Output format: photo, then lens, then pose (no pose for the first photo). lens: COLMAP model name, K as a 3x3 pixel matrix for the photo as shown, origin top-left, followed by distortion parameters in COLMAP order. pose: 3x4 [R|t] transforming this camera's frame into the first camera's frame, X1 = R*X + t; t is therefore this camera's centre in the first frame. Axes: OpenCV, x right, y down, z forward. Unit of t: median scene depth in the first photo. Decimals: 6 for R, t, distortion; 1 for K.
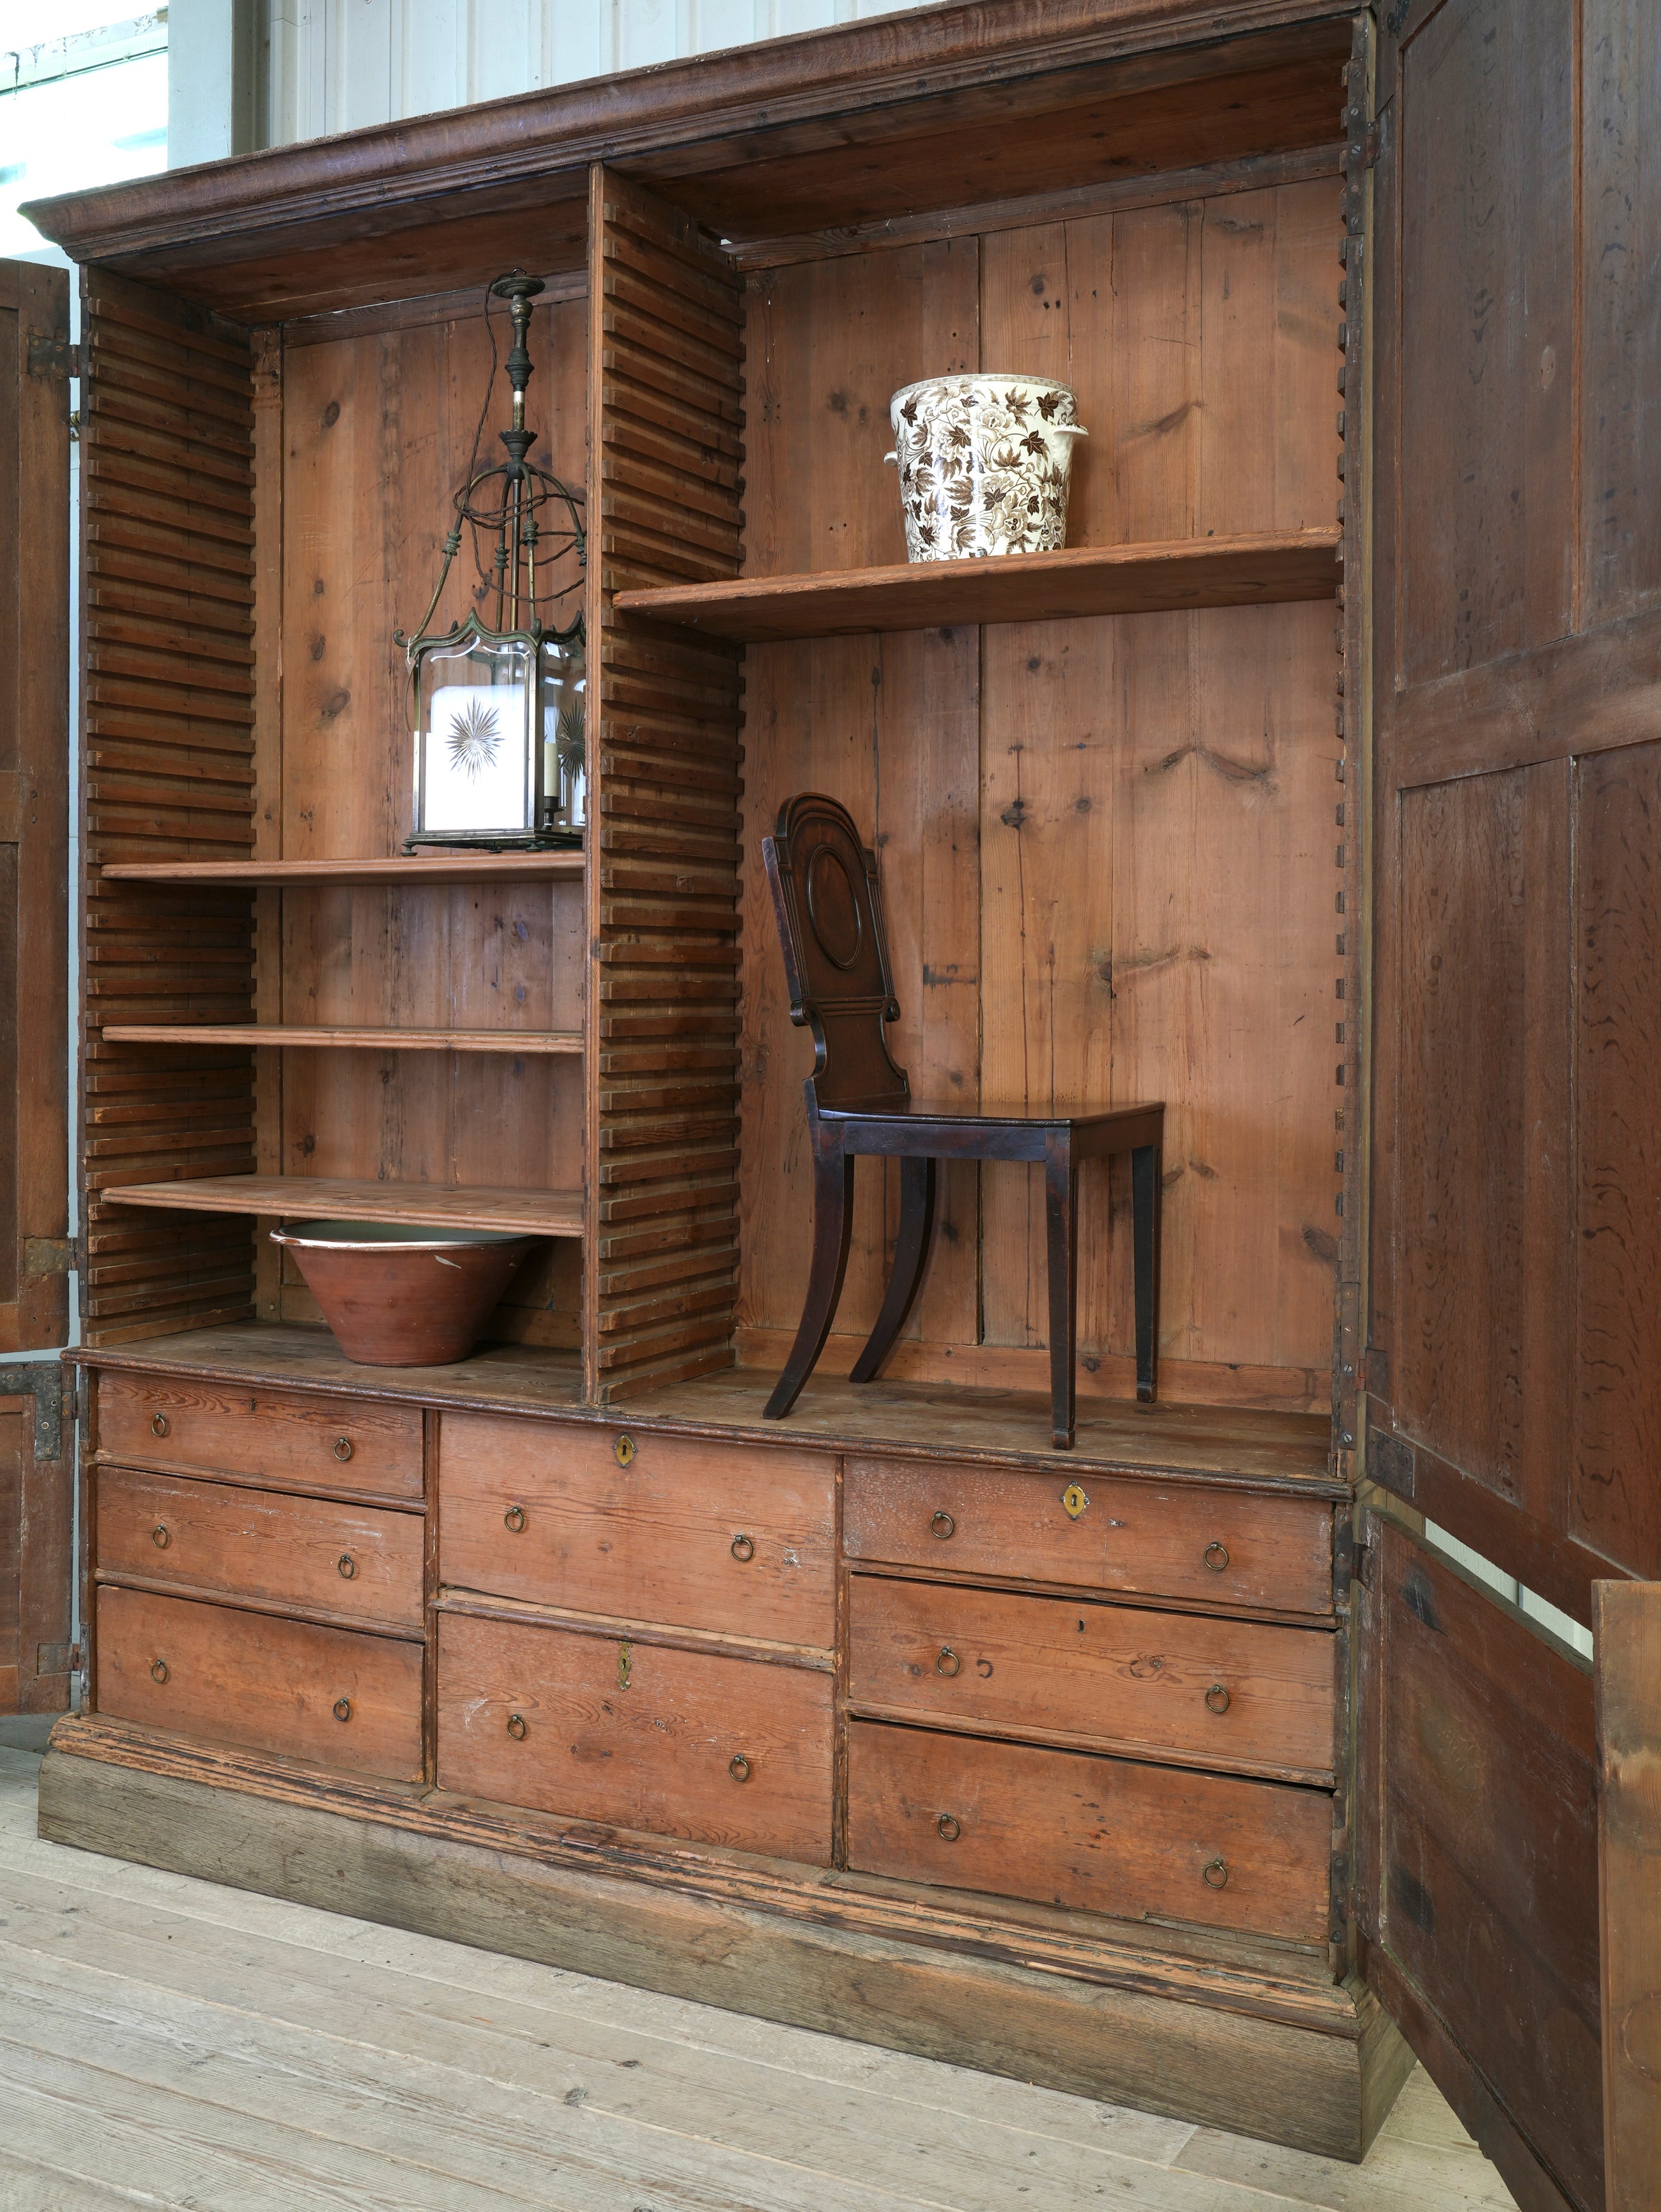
lens RADIAL K [[2263.1, 0, 775.3], [0, 2263.1, 1013.9], [0, 0, 1]] dist [-0.080784, 0.131507]
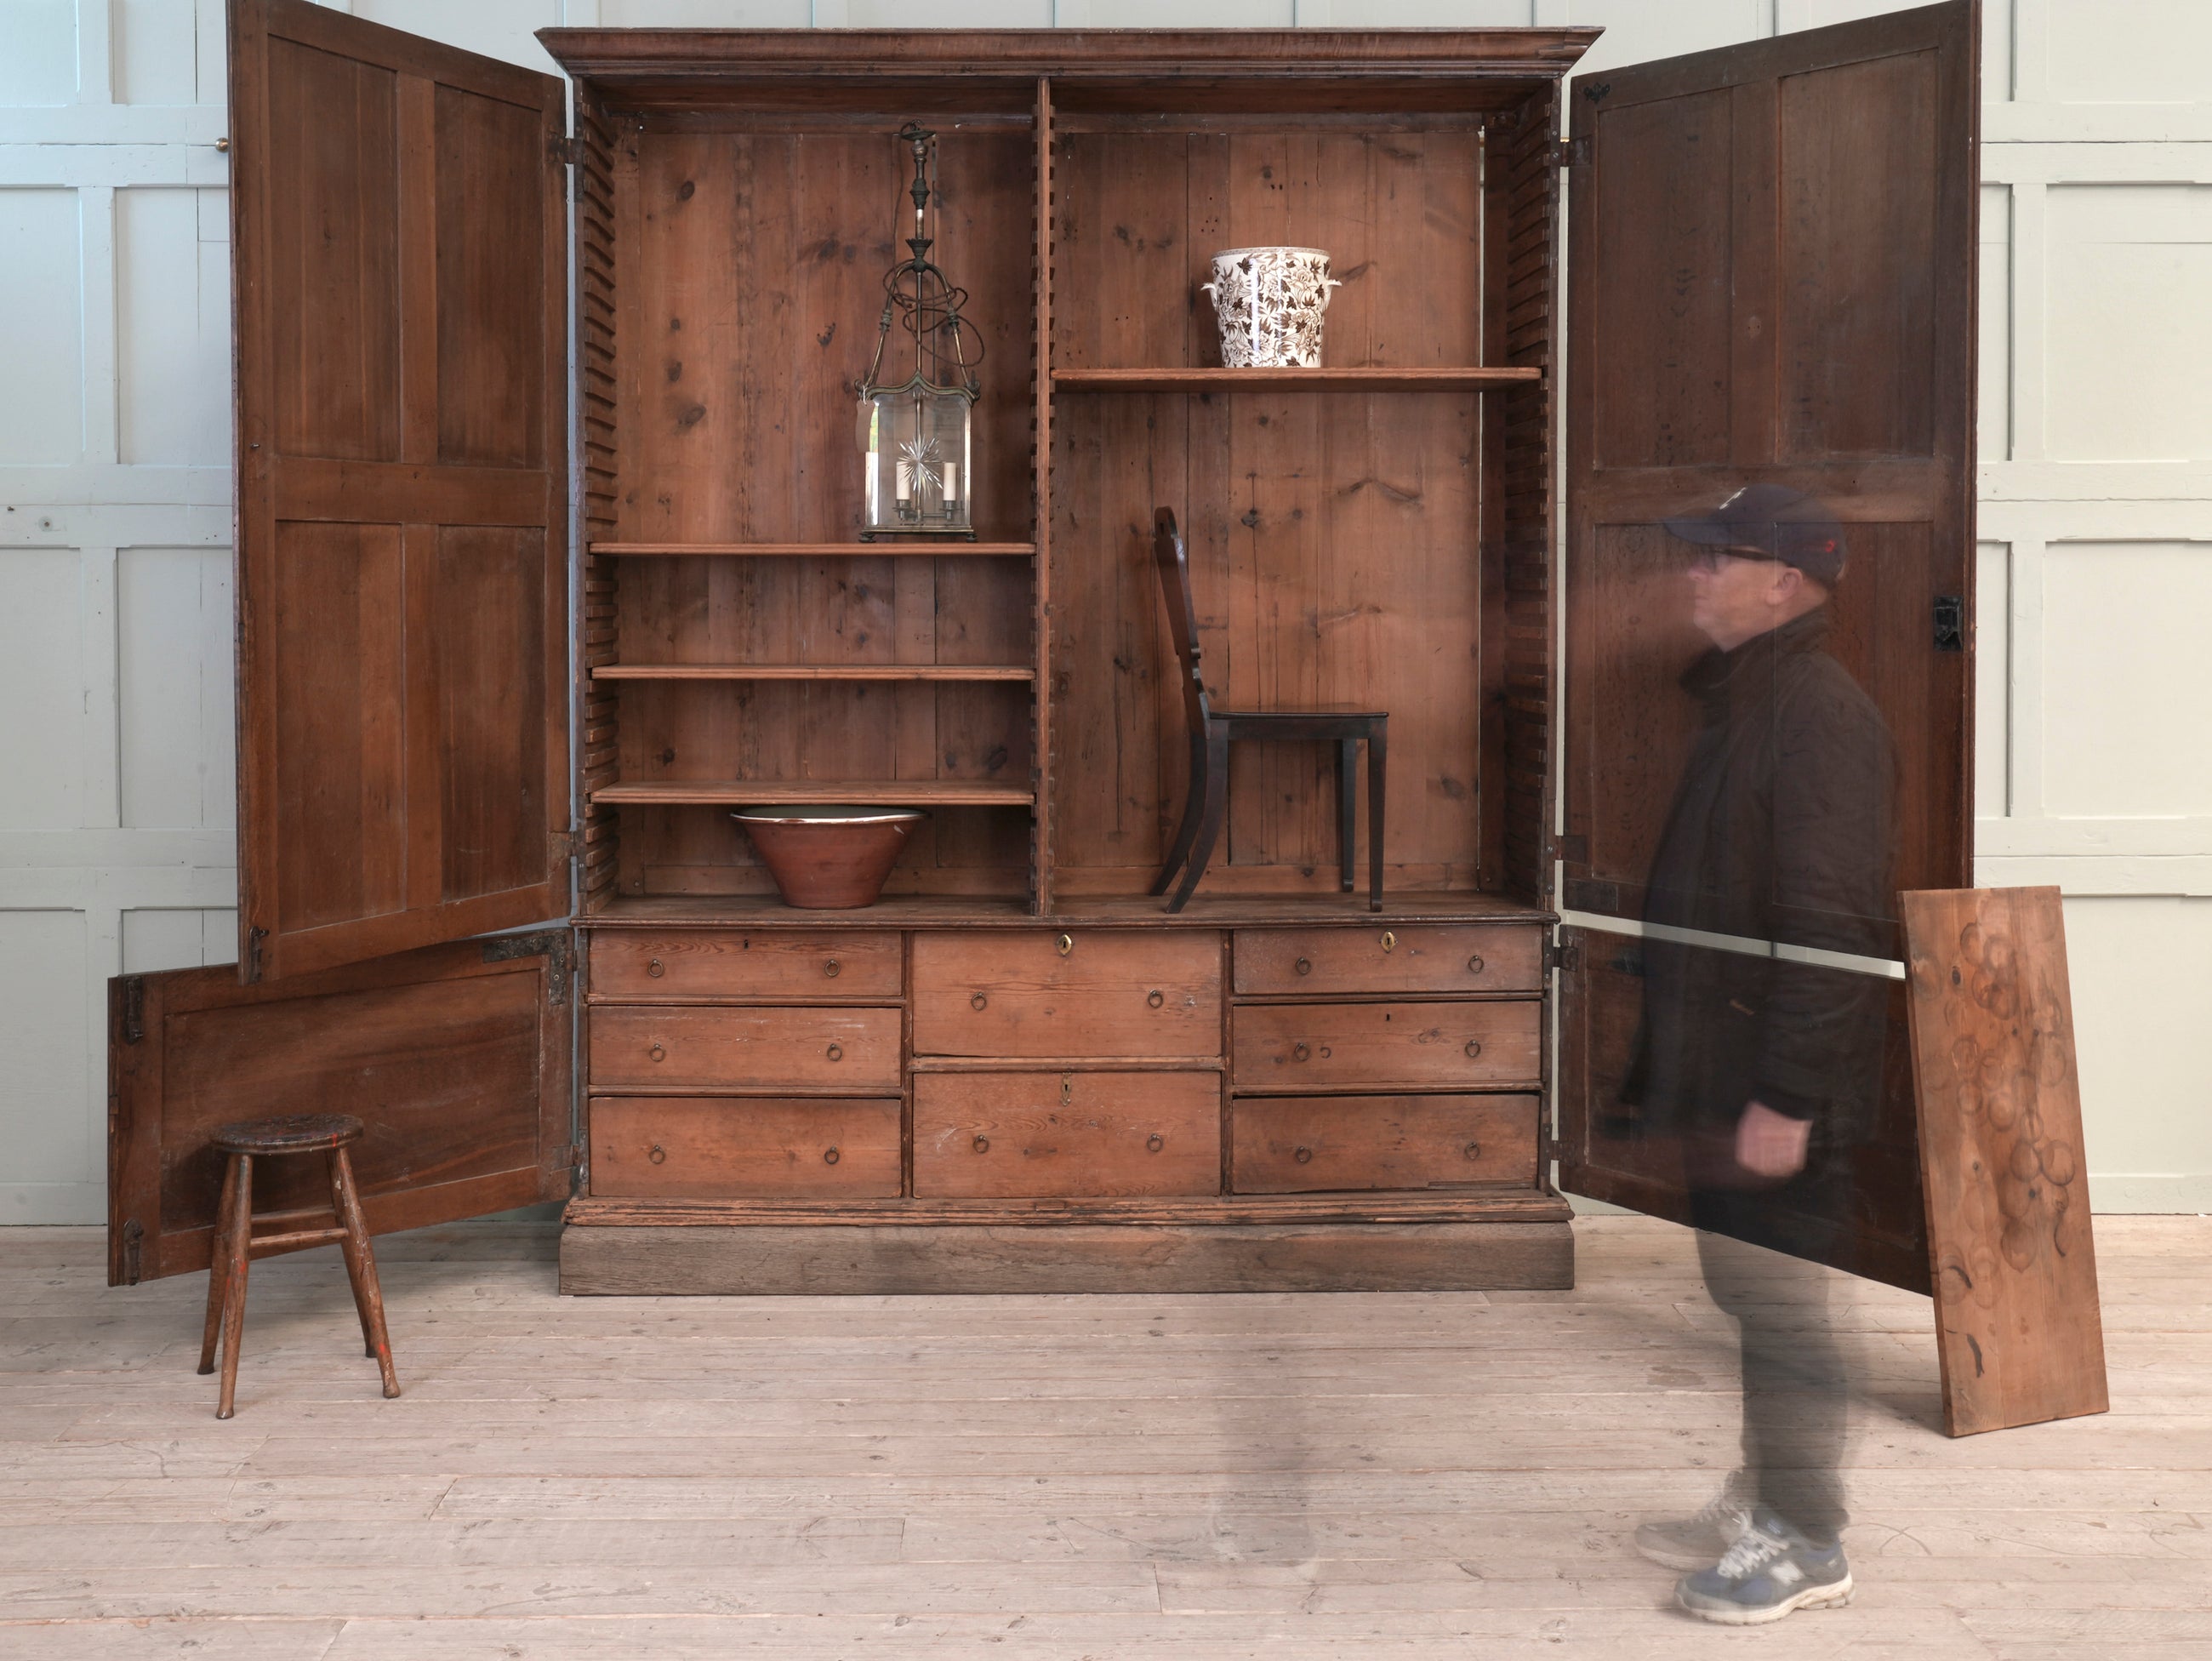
lens RADIAL K [[2549.8, 0, 1049.4], [0, 2549.8, 692.5], [0, 0, 1]] dist [-0.070171, 0.206159]
pose [[0.879203, -0.022831, 0.475900, -0.876883], [0.010655, 0.999544, 0.028268, -0.021432], [-0.476329, -0.019782, 0.879045, -0.477100]]
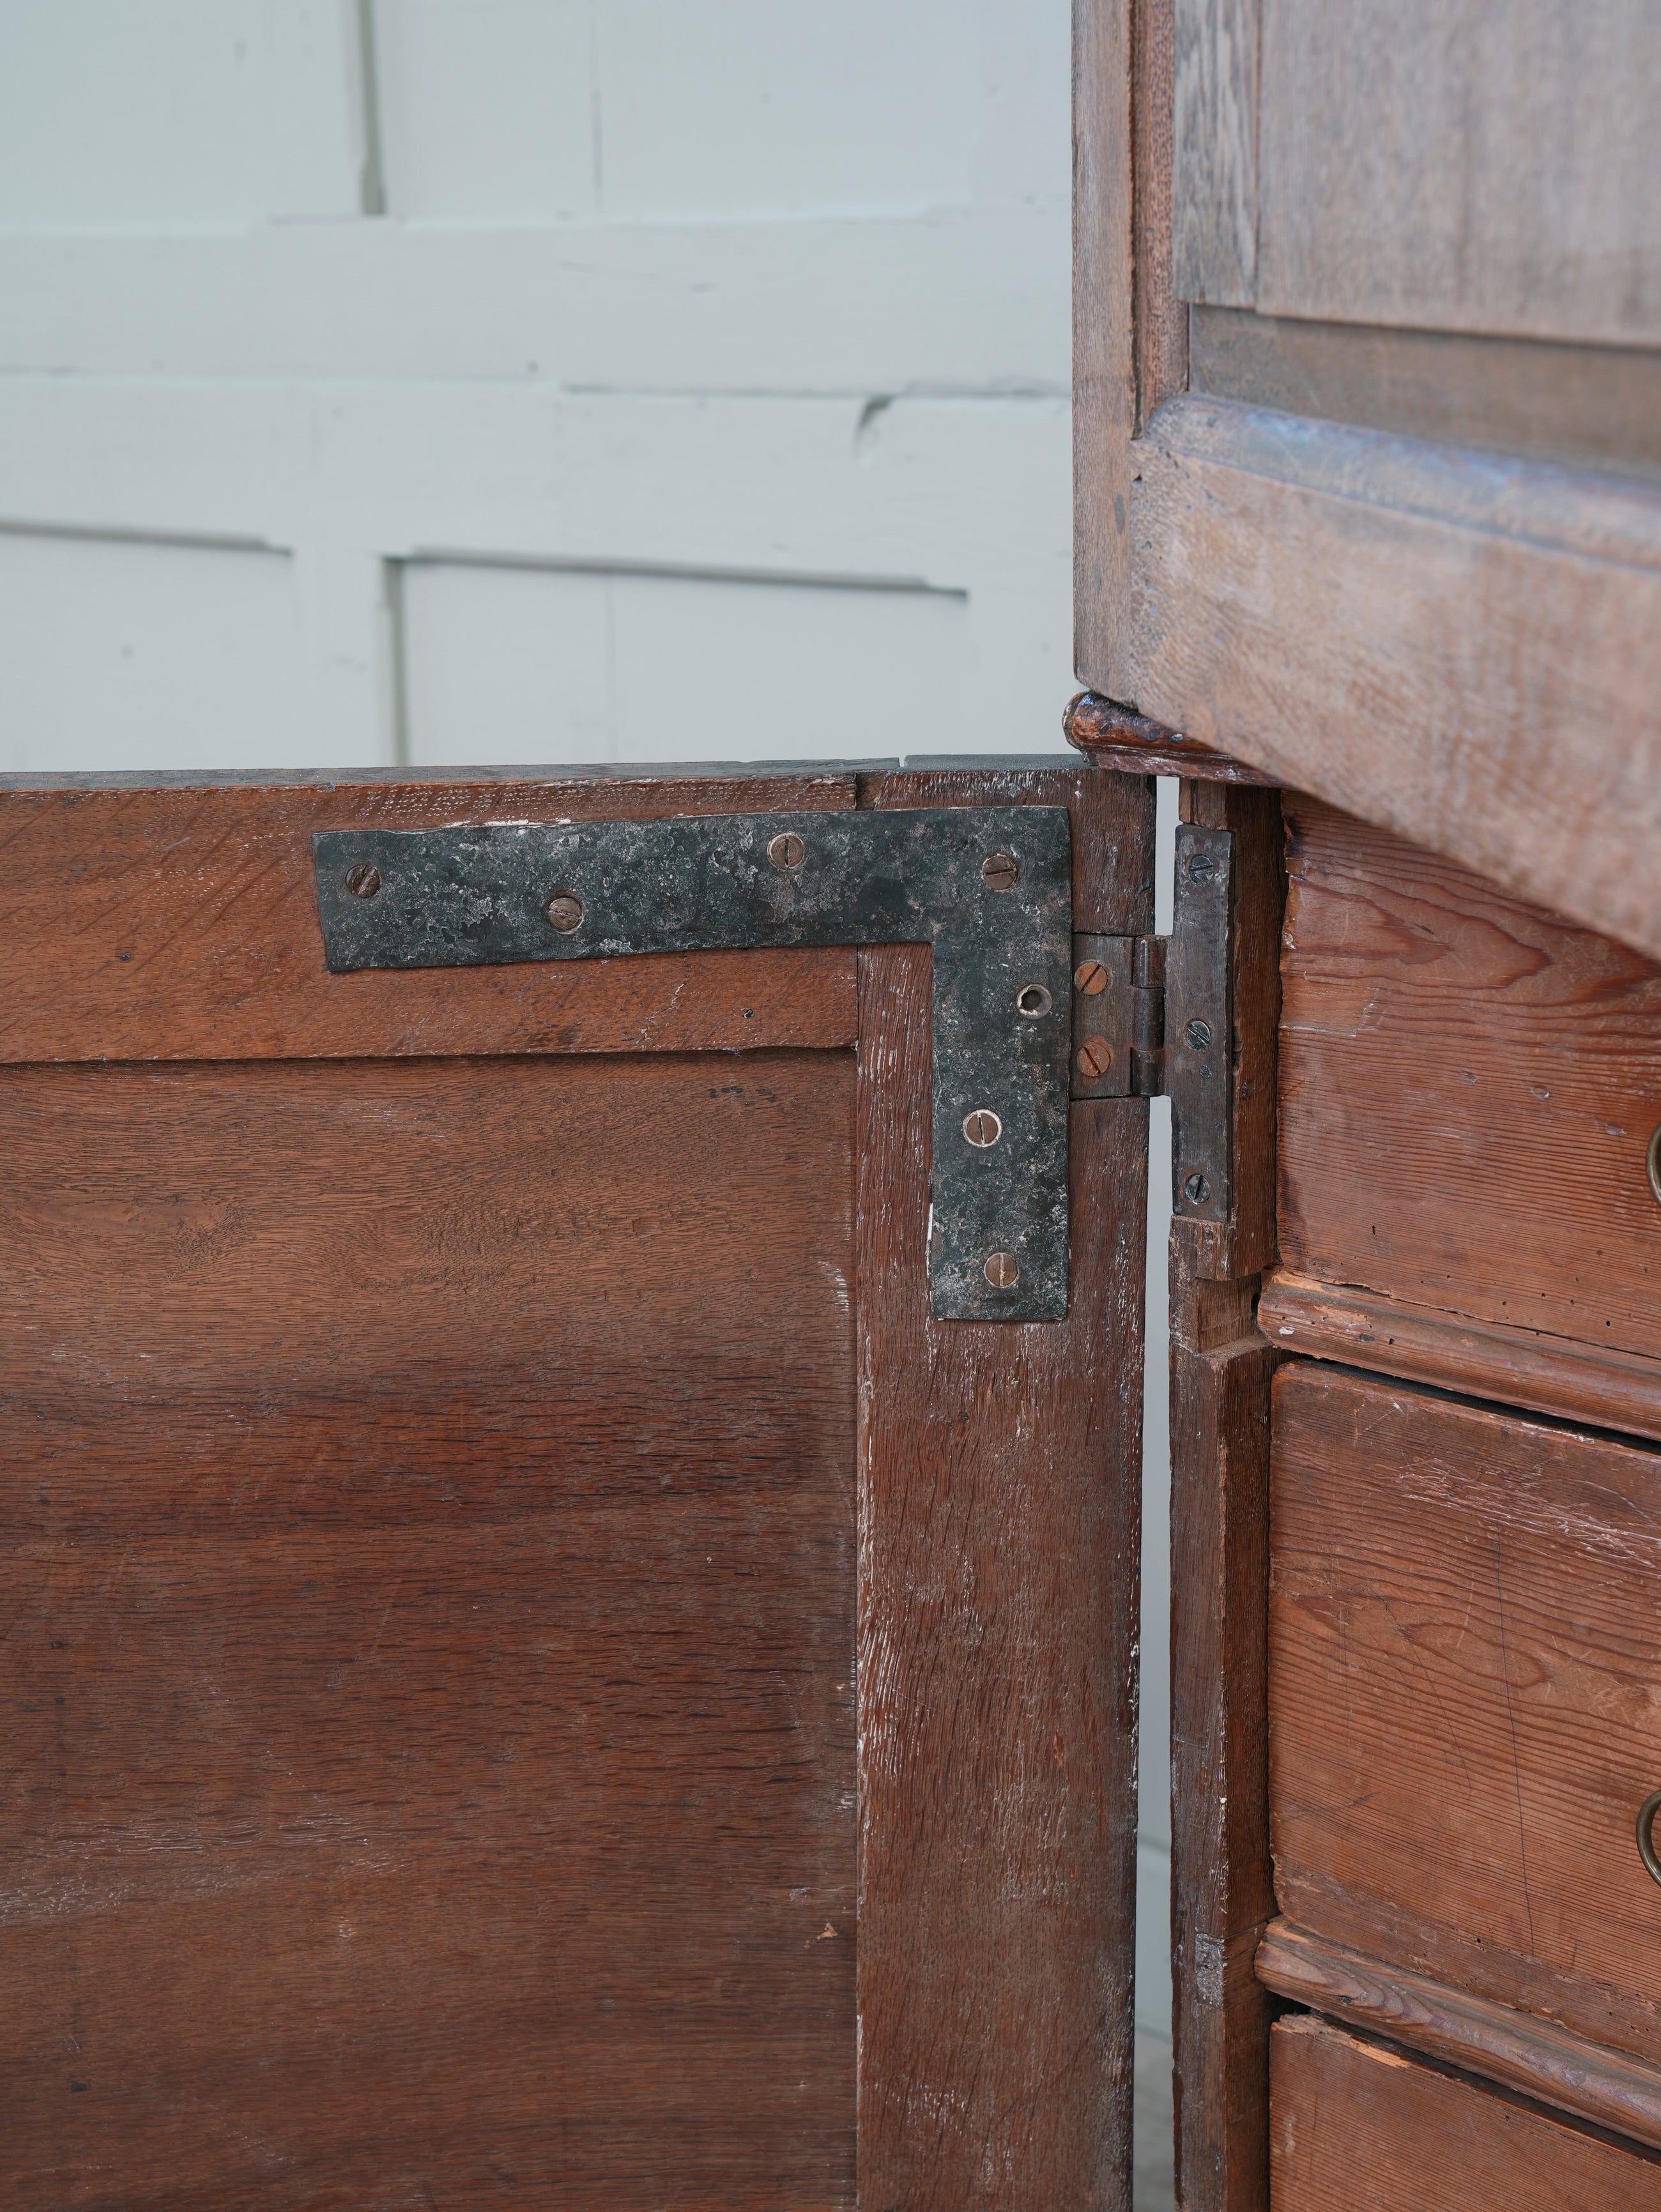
lens RADIAL K [[3944.8, 0, 830.5], [0, 3944.8, 1106.0], [0, 0, 1]] dist [0.191252, 0.245165]
pose [[0.952682, 0.040507, -0.301258, -0.279246], [0.021305, 0.979745, 0.199110, 0.137857], [0.303222, -0.196107, 0.932523, 0.812337]]
